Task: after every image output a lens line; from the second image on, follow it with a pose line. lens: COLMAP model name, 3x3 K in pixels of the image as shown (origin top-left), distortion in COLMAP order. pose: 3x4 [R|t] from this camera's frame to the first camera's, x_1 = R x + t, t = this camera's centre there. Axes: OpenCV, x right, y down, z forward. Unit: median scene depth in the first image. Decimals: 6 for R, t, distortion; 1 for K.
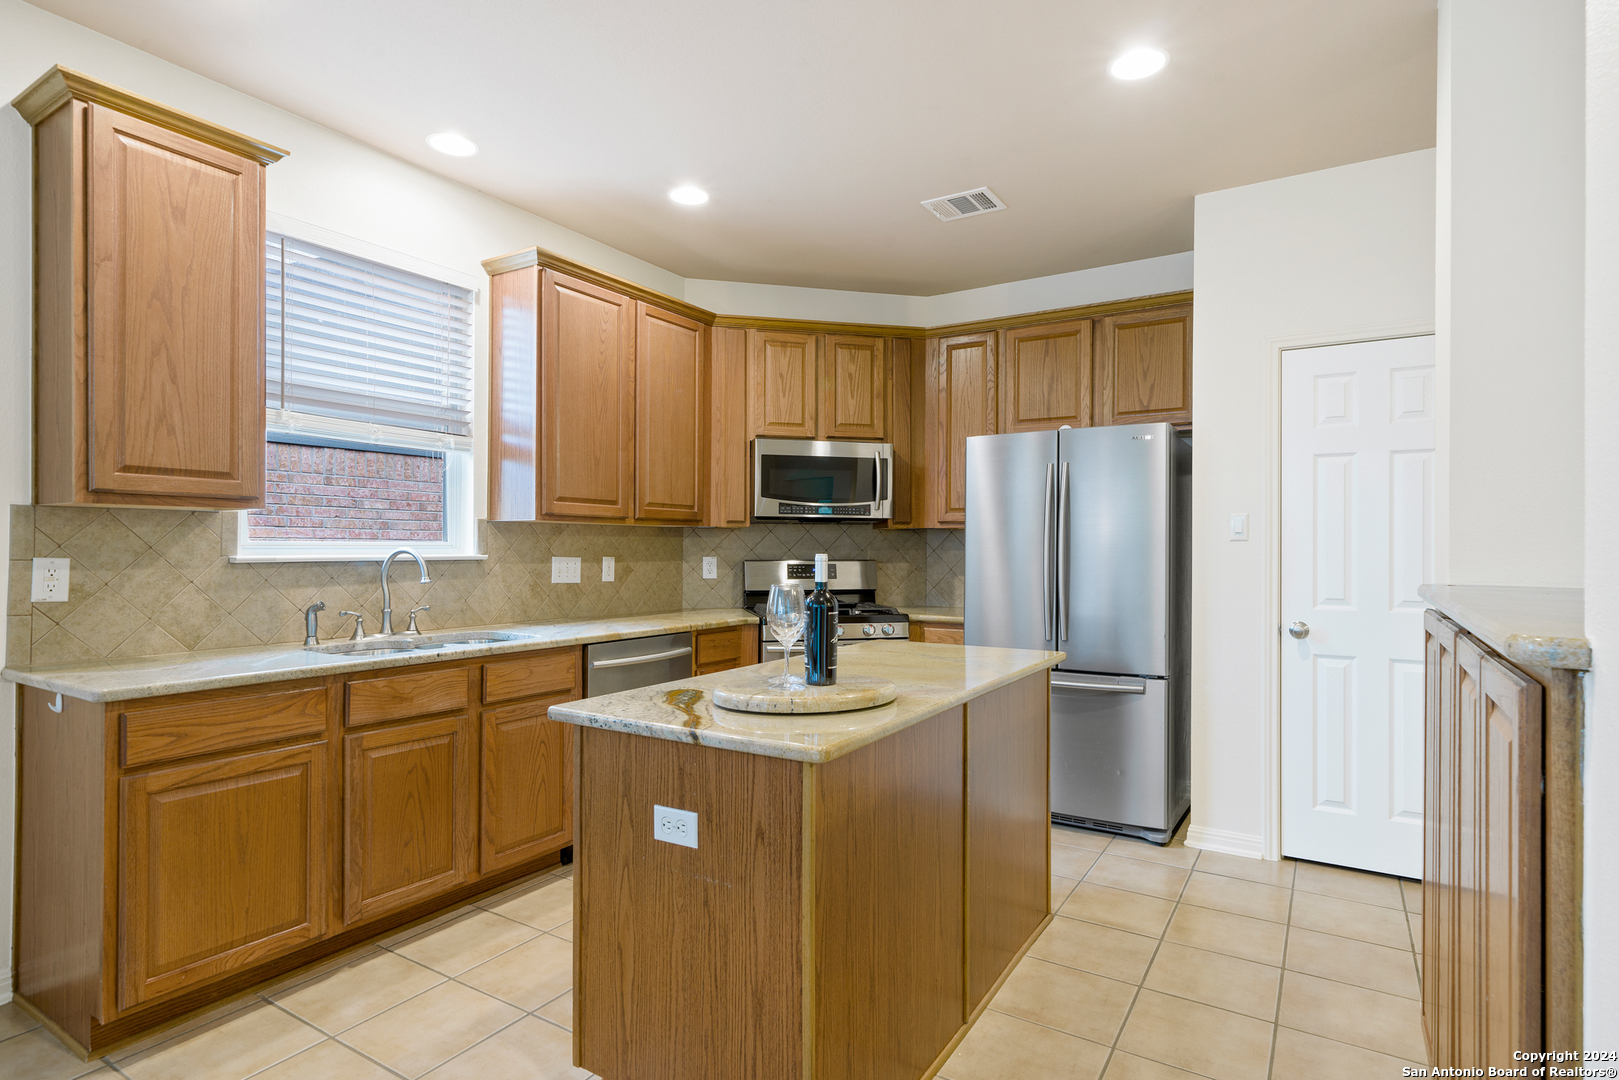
lens RADIAL K [[834.7, 0, 817.2], [0, 834.7, 546.8], [0, 0, 1]] dist [0.000767, 0.000826]
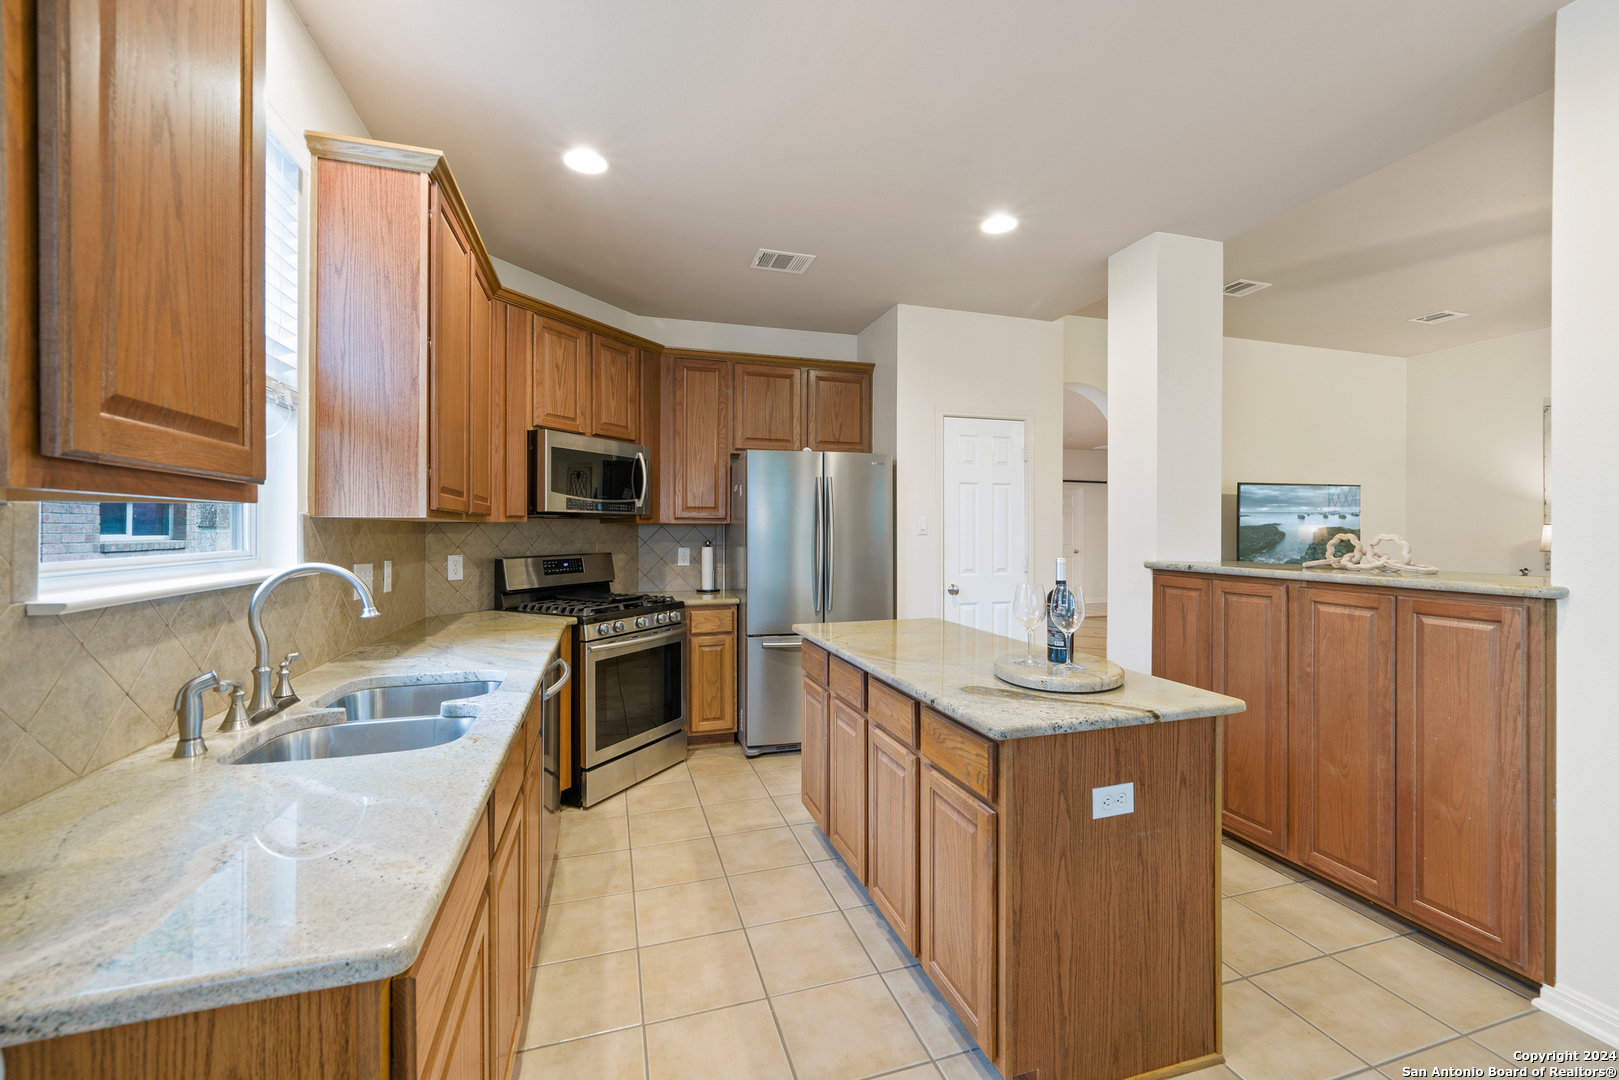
lens RADIAL K [[659.8, 0, 813.4], [0, 659.8, 529.4], [0, 0, 1]] dist [-0.001265, -0.000044]
pose [[0.650583, -0.004500, 0.759422, -0.611449], [0.003070, 0.999990, 0.003295, -0.024159], [-0.759429, 0.000188, 0.650591, 0.390138]]
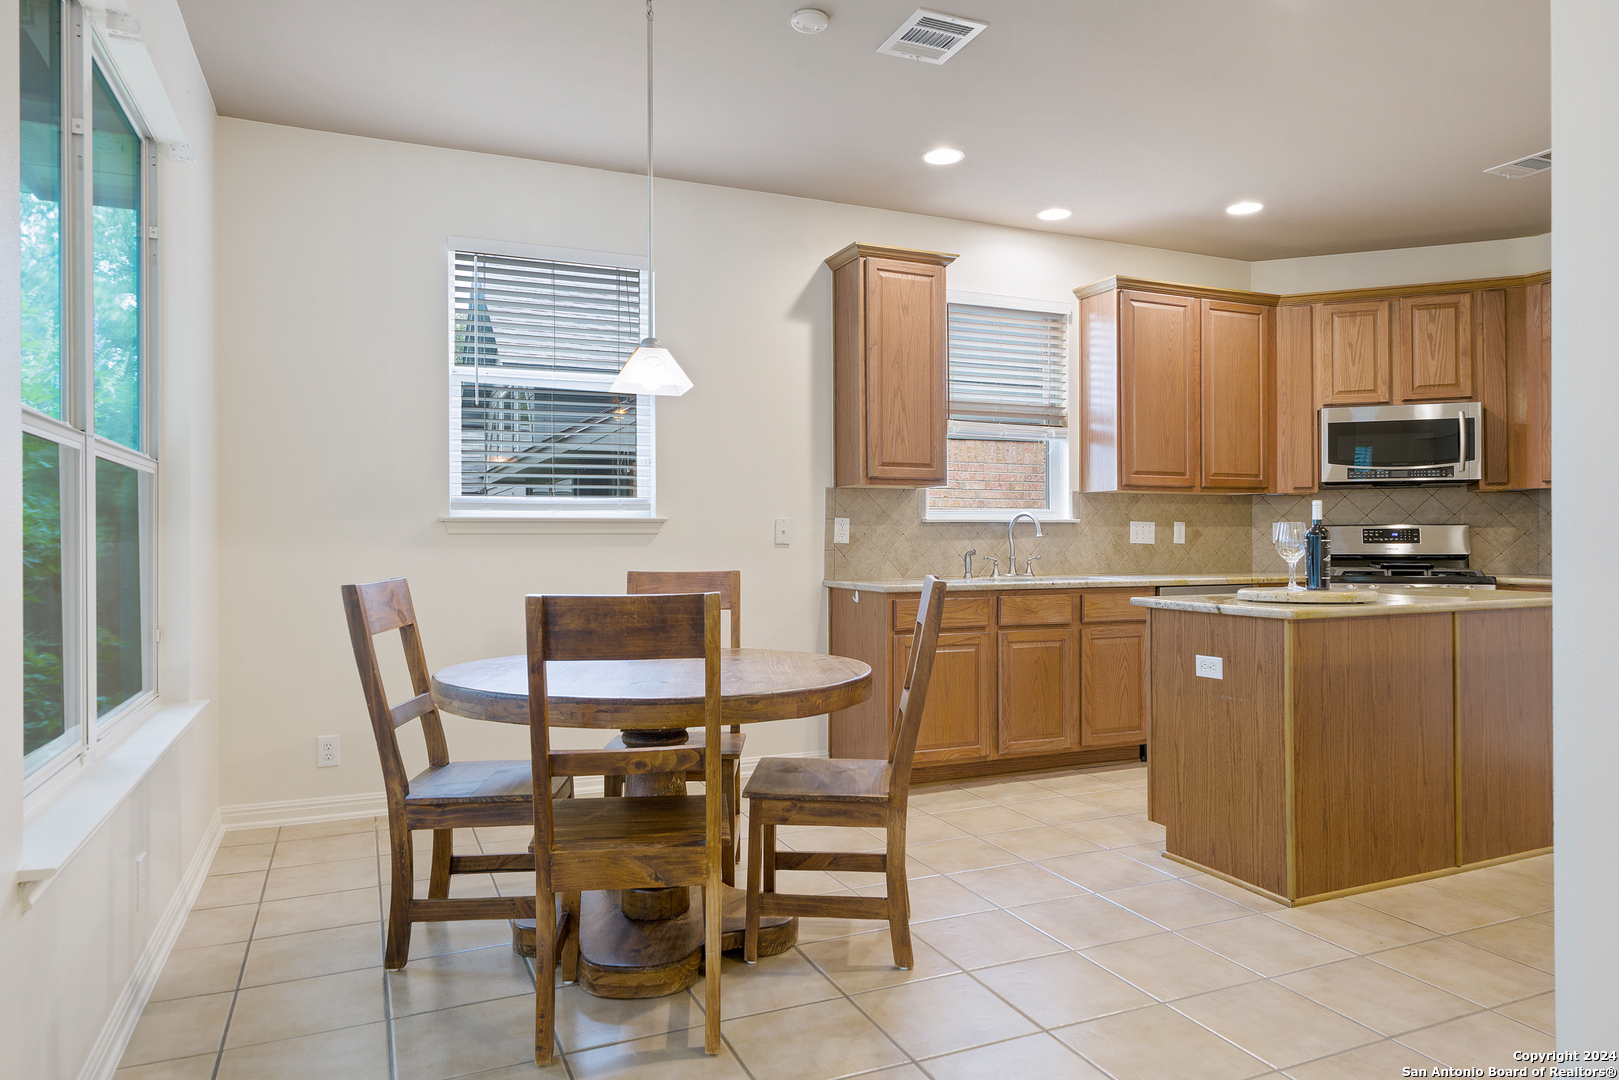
lens RADIAL K [[1032.1, 0, 813.1], [0, 1032.1, 530.3], [0, 0, 1]] dist [-0.002722, 0.000709]
pose [[0.823859, -0.010028, -0.566706, 0.183340], [0.006382, 0.999944, -0.008416, 0.042816], [0.566759, 0.003317, 0.823877, -0.597931]]
